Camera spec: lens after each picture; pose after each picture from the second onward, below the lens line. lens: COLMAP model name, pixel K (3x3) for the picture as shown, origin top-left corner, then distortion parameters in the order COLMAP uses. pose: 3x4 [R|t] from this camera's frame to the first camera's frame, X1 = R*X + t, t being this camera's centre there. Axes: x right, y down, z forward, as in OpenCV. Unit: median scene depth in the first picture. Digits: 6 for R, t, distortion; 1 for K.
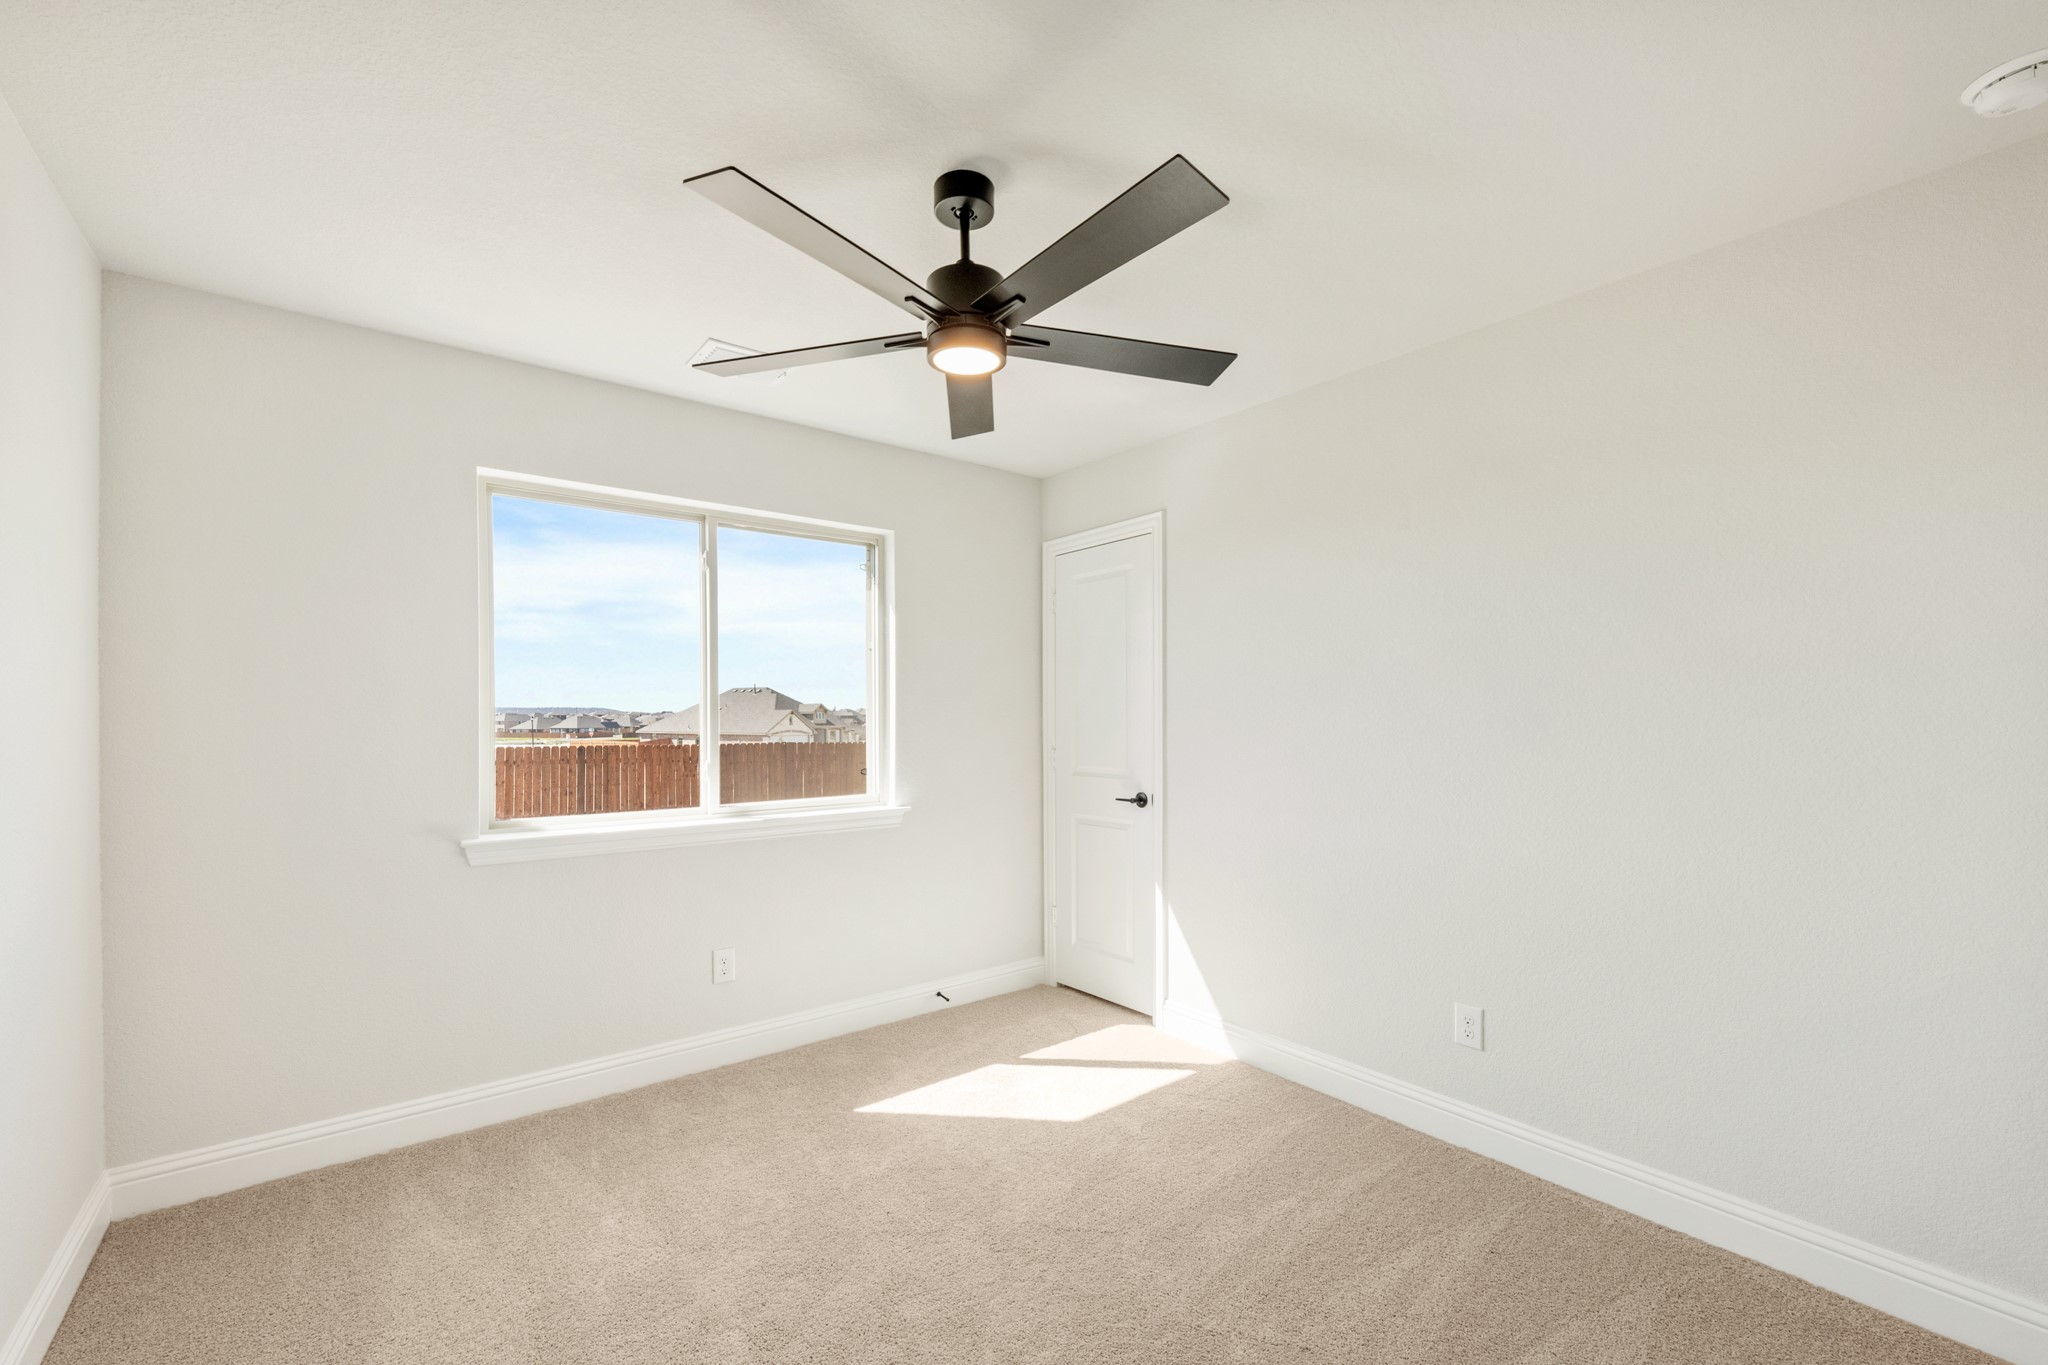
lens RADIAL K [[842.9, 0, 1024.5], [0, 842.9, 717.3], [0, 0, 1]] dist [0.000013, -0.000041]
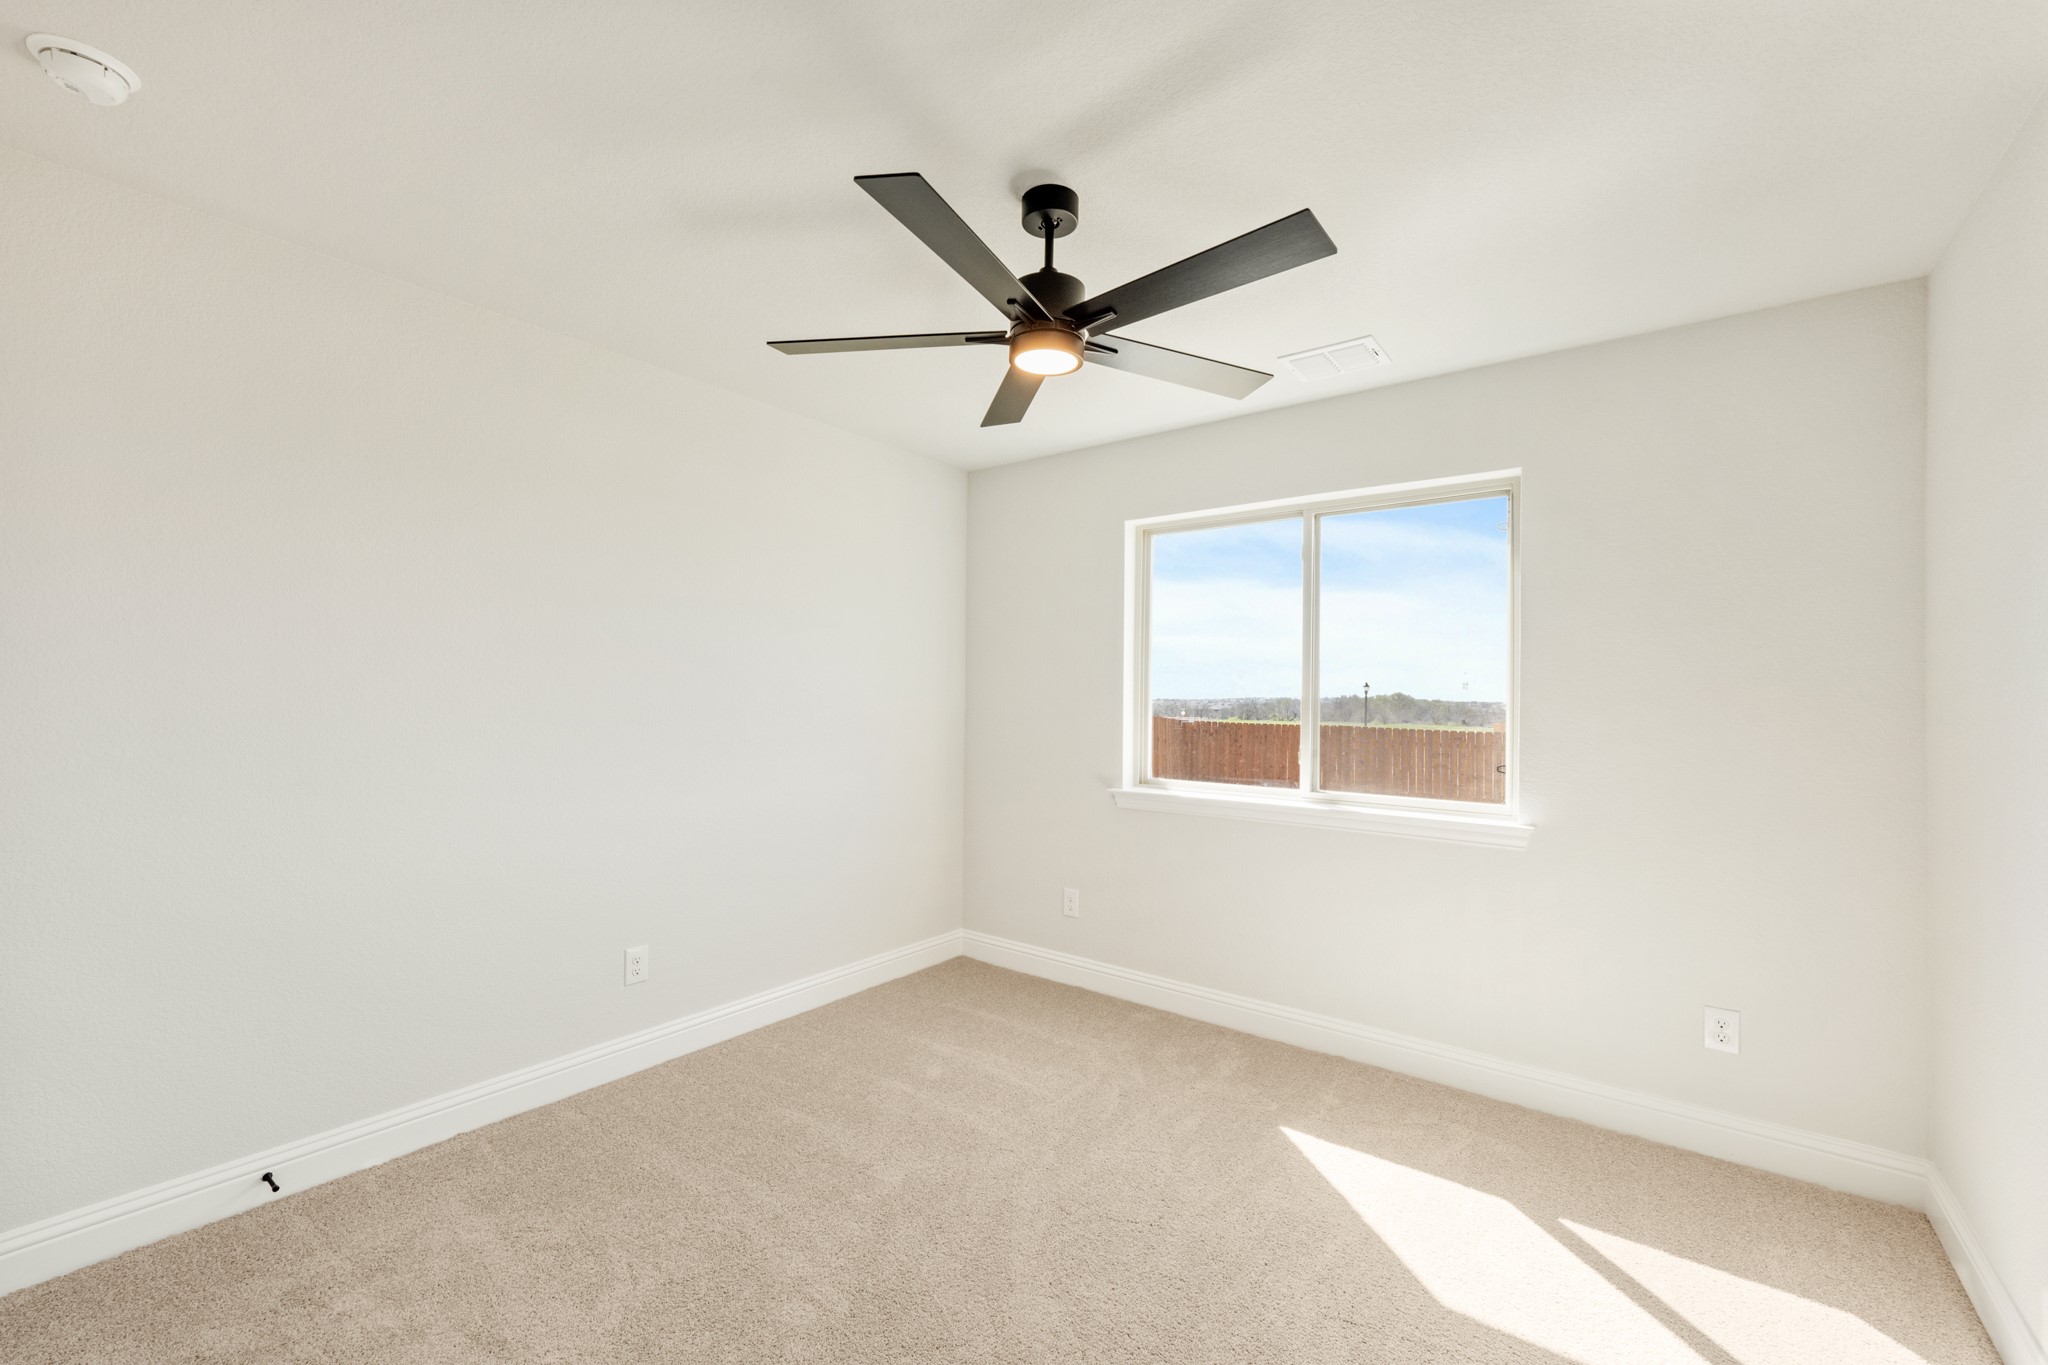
lens RADIAL K [[824.7, 0, 1017.7], [0, 824.7, 684.8], [0, 0, 1]] dist [-0.000327, -0.000031]
pose [[0.251508, -0.006107, -0.967836, 0.544499], [-0.014758, 0.999840, -0.010144, -0.008544], [0.967743, 0.016834, 0.251378, 0.429379]]
